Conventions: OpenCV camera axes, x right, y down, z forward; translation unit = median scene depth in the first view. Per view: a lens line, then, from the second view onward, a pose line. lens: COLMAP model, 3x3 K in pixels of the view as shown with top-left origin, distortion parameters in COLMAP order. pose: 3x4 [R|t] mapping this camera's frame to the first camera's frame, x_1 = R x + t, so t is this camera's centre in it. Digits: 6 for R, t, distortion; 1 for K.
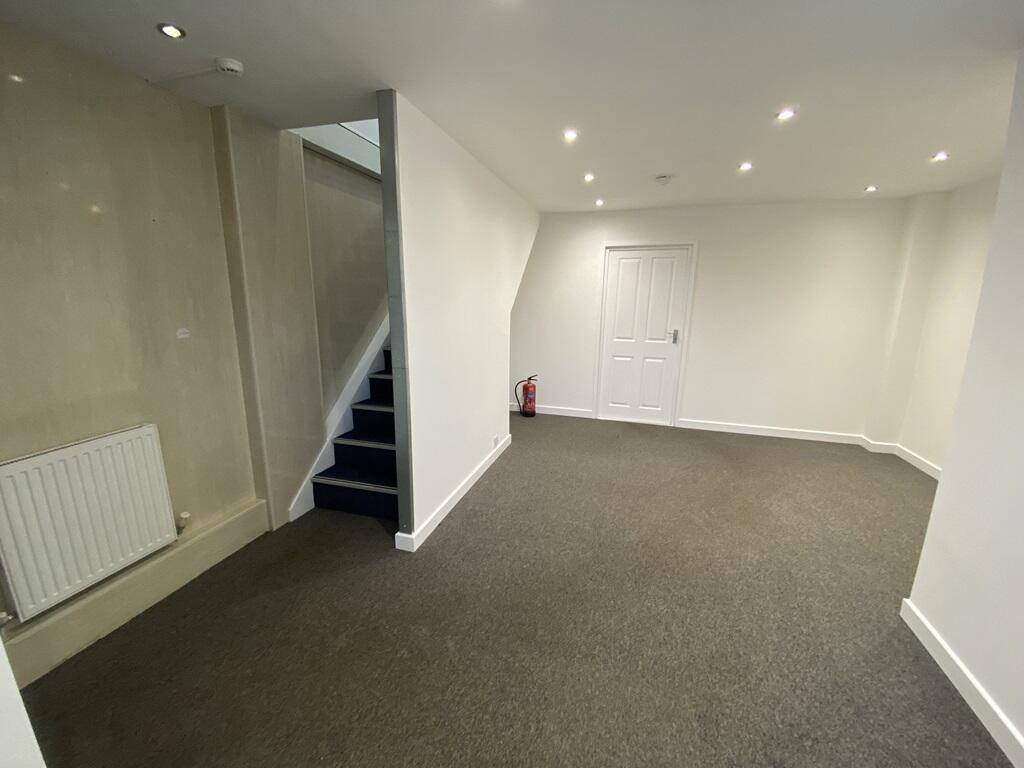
lens RADIAL K [[409.8, 0, 512.0], [0, 409.8, 384.0], [0, 0, 1]] dist [0.000777, -0.009644]
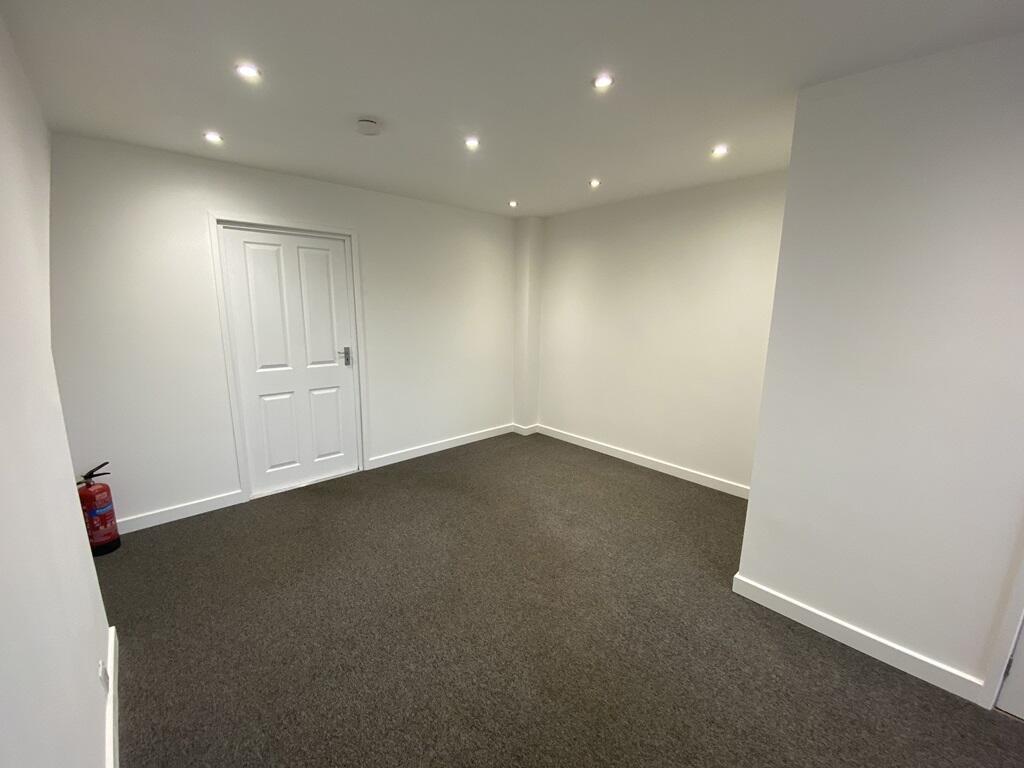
lens RADIAL K [[409.8, 0, 512.0], [0, 409.8, 384.0], [0, 0, 1]] dist [0.000777, -0.009644]
pose [[0.517224, -0.167060, 0.839387, -0.086100], [0.173451, 0.980872, 0.088341, -0.079351], [-0.838090, 0.099900, 0.536307, 0.346564]]
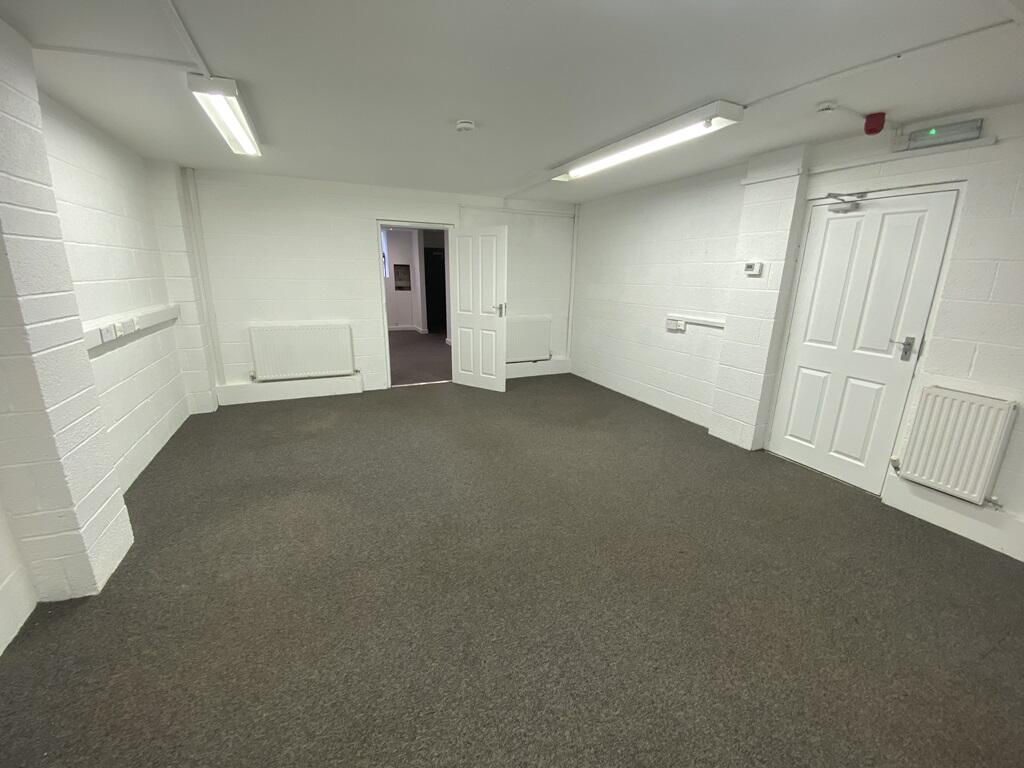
lens RADIAL K [[432.3, 0, 512.0], [0, 432.3, 384.0], [0, 0, 1]] dist [0.000320, -0.011542]
pose [[0.627805, 0.197664, -0.752855, 0.513842], [-0.180952, 0.977782, 0.105824, -0.030947], [0.757045, 0.069794, 0.649624, 0.189537]]
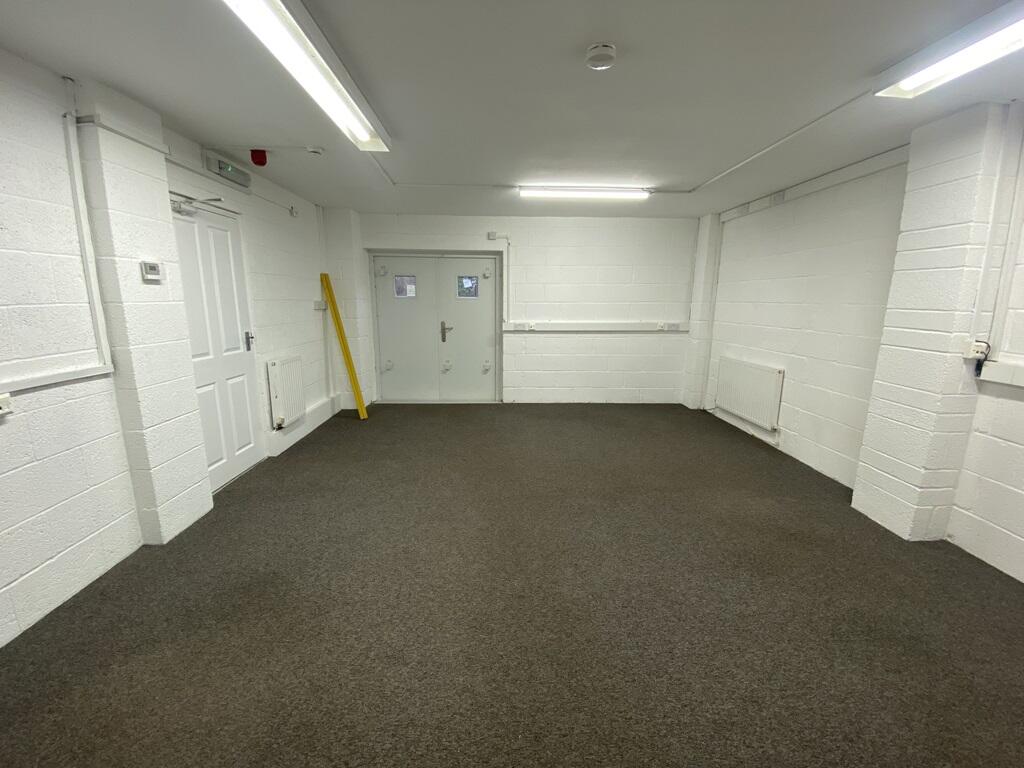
lens RADIAL K [[409.8, 0, 512.0], [0, 409.8, 384.0], [0, 0, 1]] dist [0.000777, -0.009644]
pose [[-0.289655, -0.199448, 0.936120, -0.438141], [0.202697, 0.943081, 0.263650, -0.141559], [-0.935422, 0.266116, -0.232741, 0.748253]]
